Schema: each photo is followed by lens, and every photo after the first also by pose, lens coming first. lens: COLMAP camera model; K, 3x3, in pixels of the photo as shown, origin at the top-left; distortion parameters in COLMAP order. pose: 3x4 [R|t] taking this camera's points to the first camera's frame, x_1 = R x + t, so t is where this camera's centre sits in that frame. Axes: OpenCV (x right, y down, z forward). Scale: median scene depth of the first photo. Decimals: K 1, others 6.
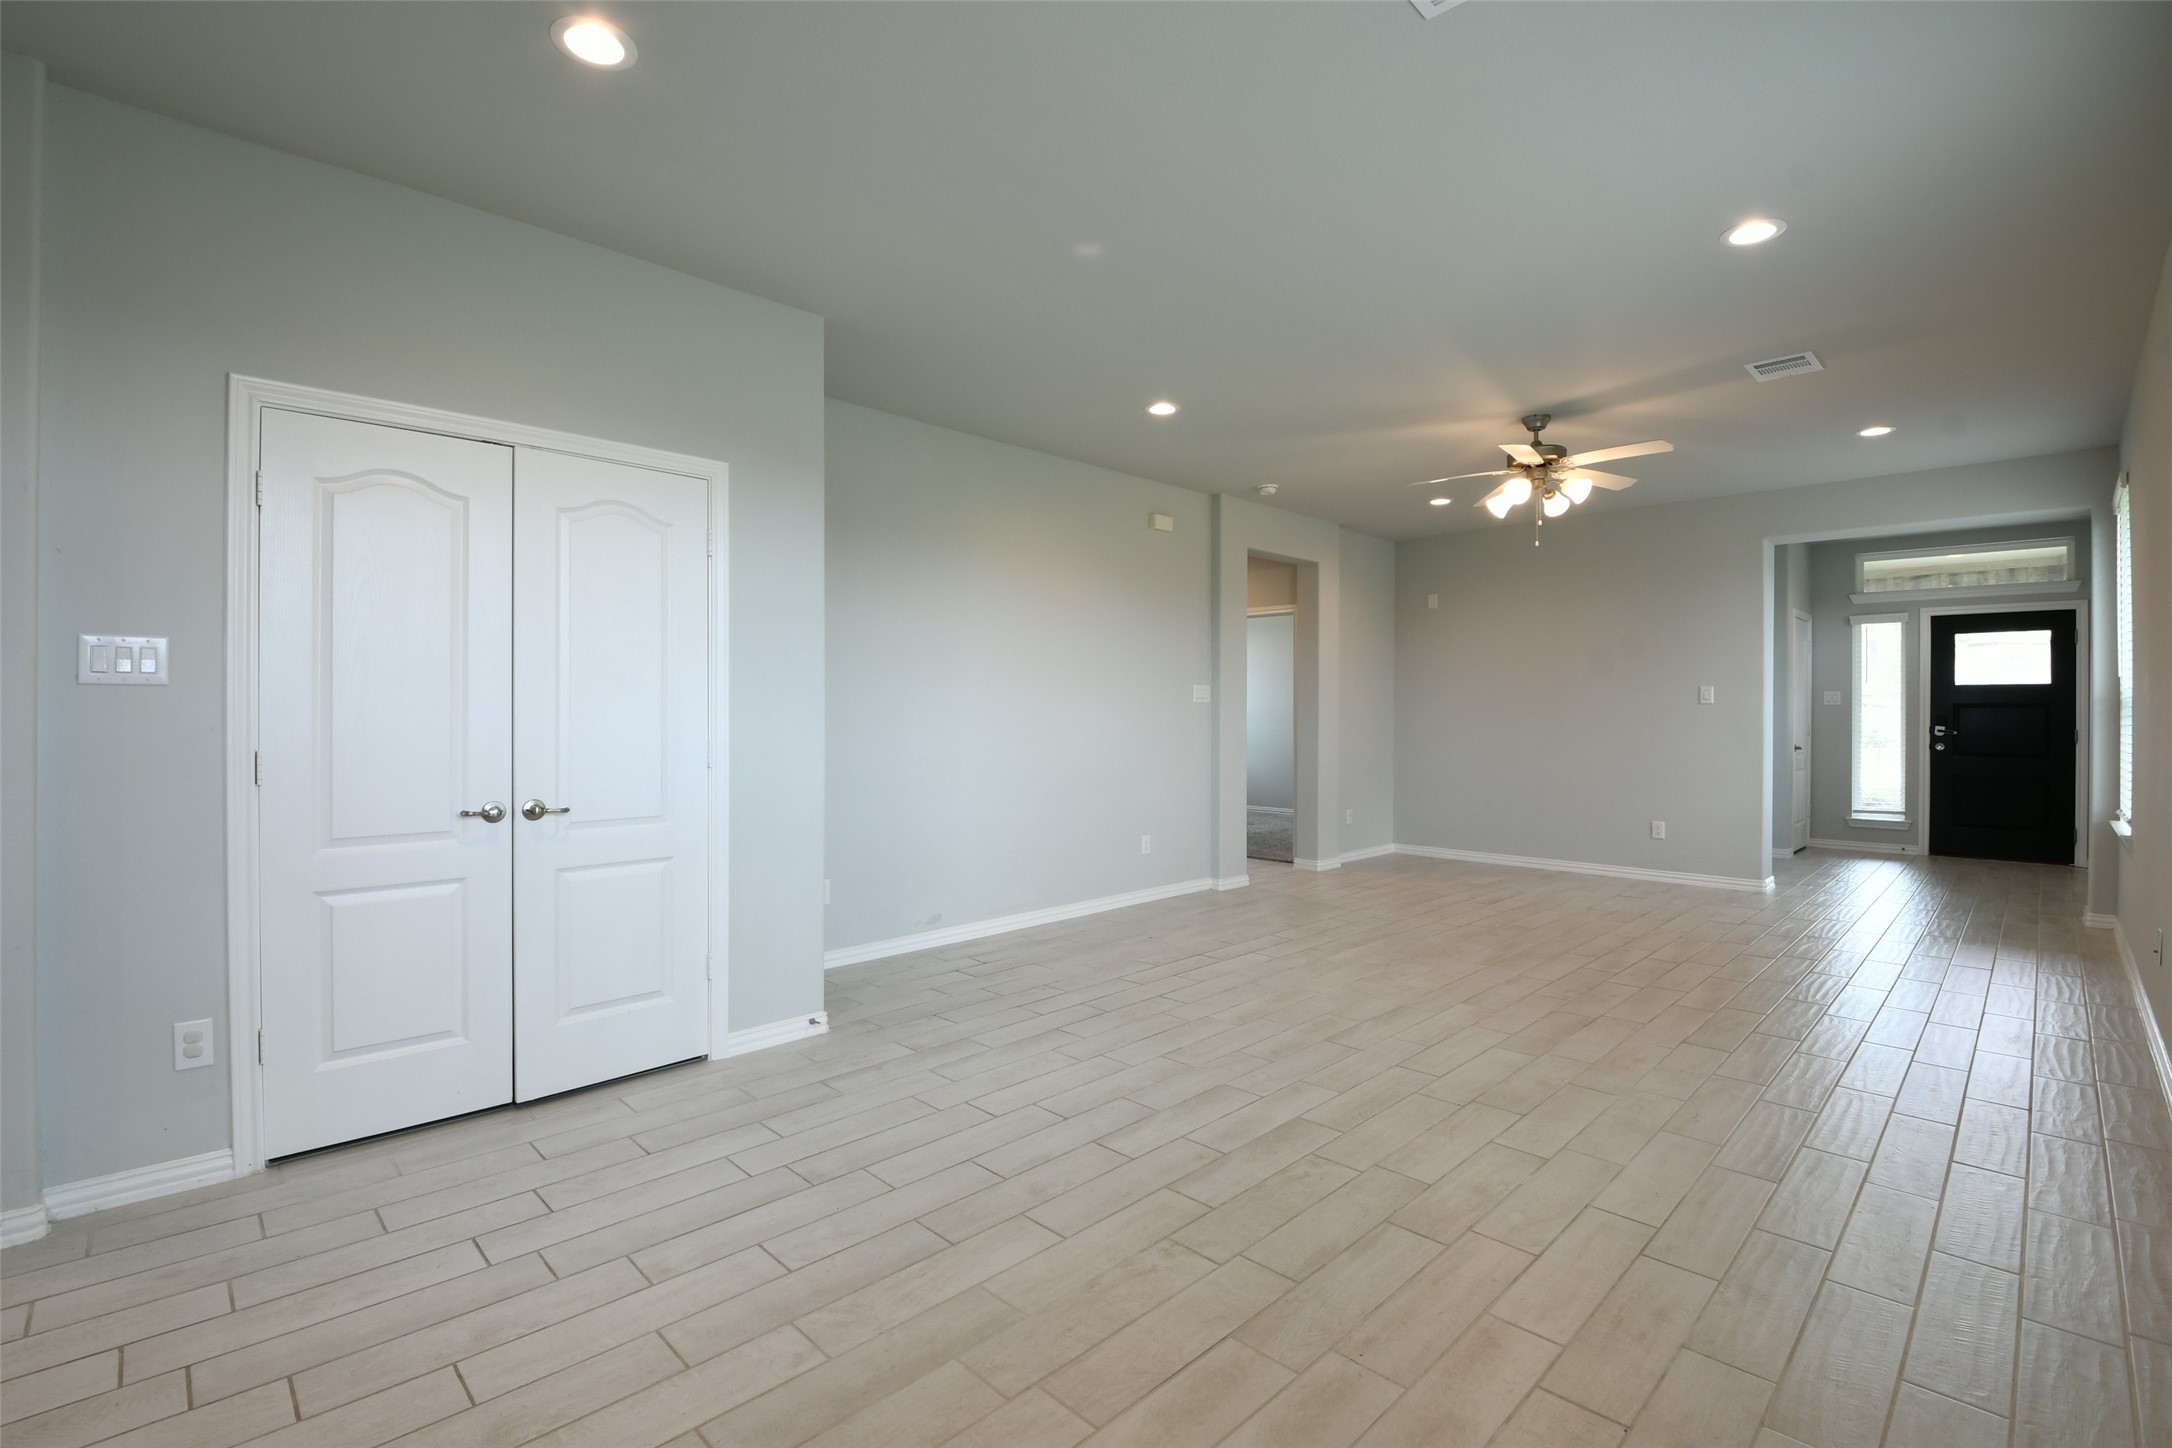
lens RADIAL K [[960.1, 0, 1072.0], [0, 960.1, 714.8], [0, 0, 1]] dist [0.020614, -0.034084]
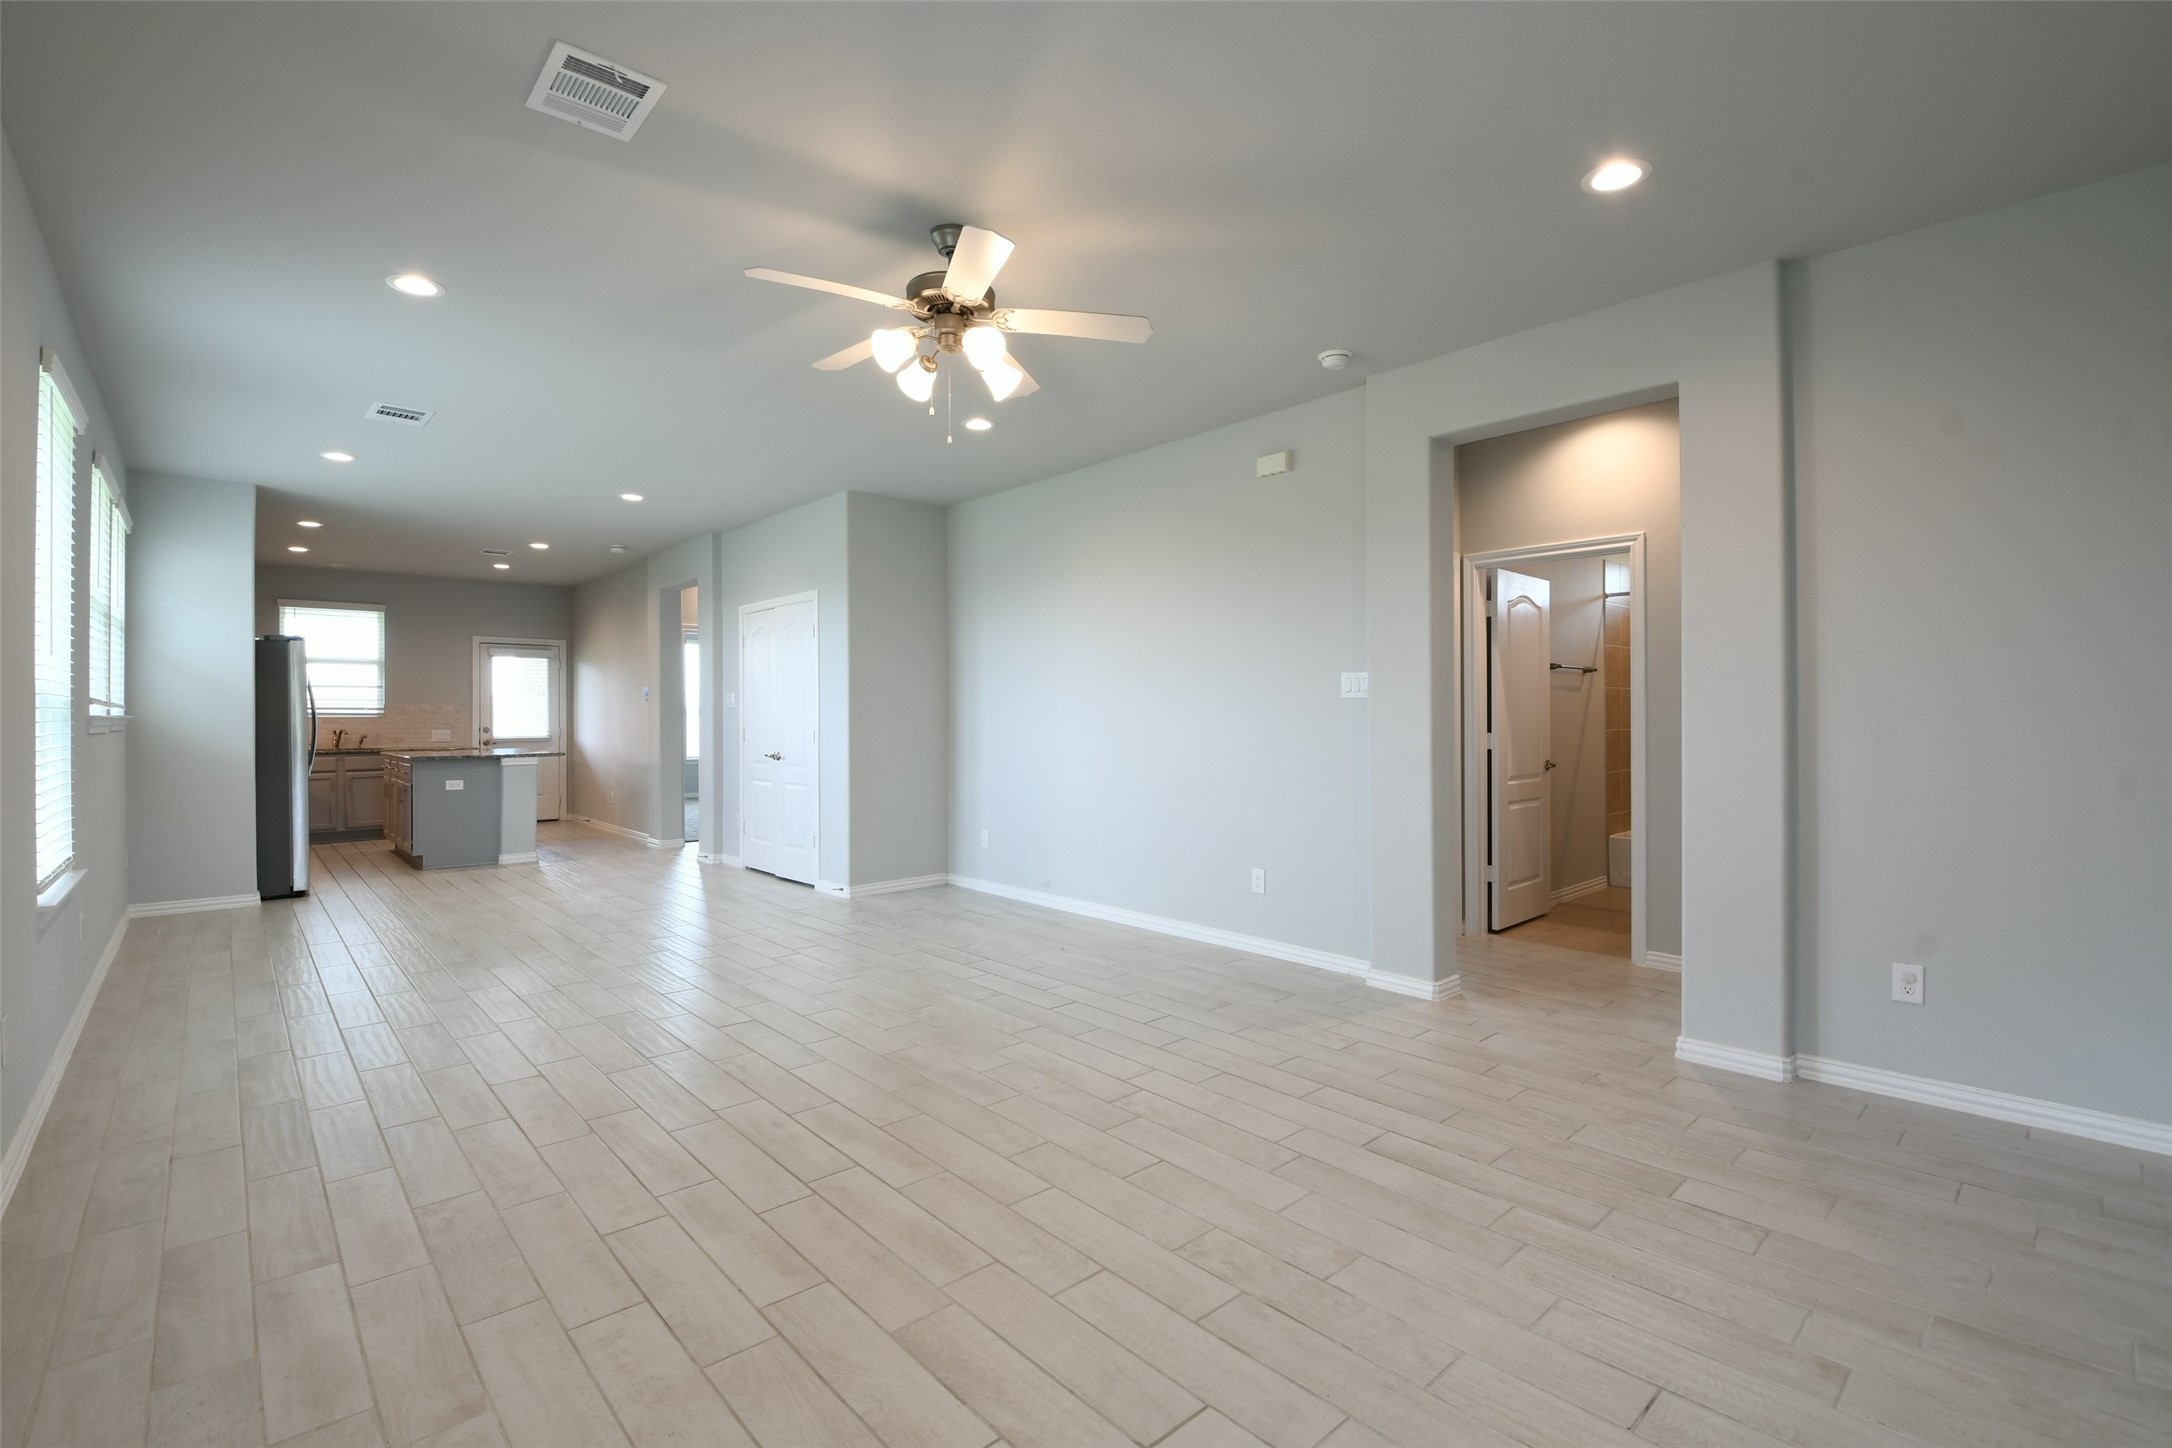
lens RADIAL K [[960.1, 0, 1072.0], [0, 960.1, 714.8], [0, 0, 1]] dist [0.020614, -0.034084]
pose [[-0.041308, -0.001332, -0.999146, 0.766730], [0.003171, 0.999994, -0.001464, -0.000235], [0.999141, -0.003229, -0.041304, 0.772574]]
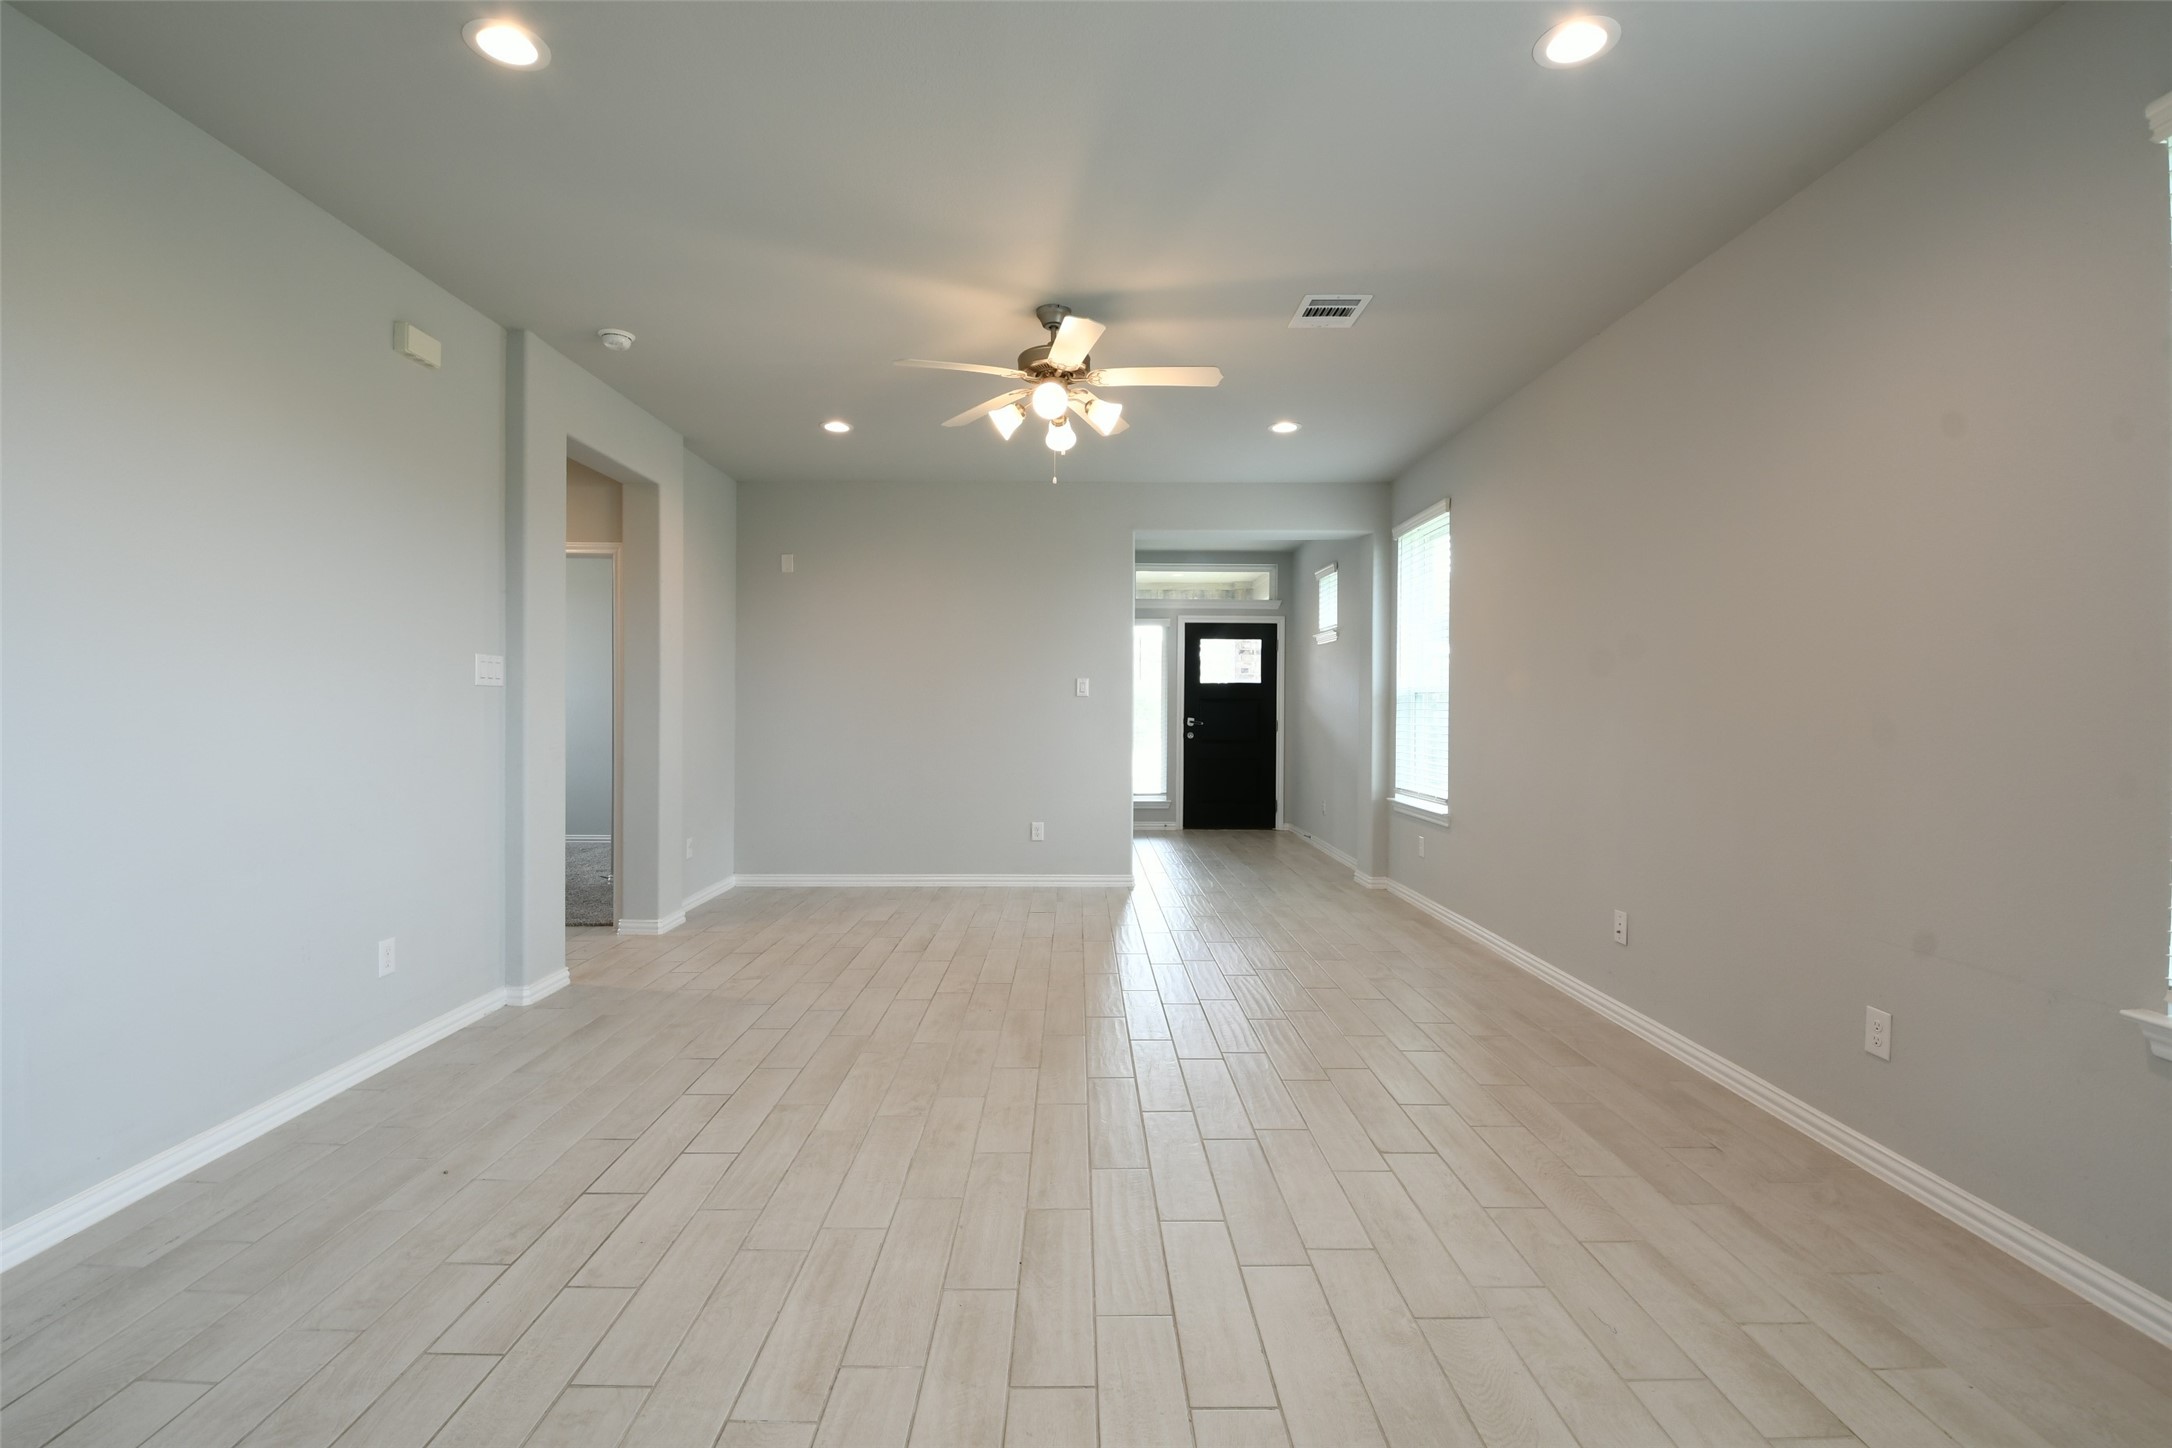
lens RADIAL K [[960.1, 0, 1072.0], [0, 960.1, 714.8], [0, 0, 1]] dist [0.020614, -0.034084]
pose [[0.699289, -0.003512, 0.714830, -0.030459], [-0.003778, 0.999956, 0.008608, -0.001313], [-0.714829, -0.008720, 0.699245, 0.326255]]
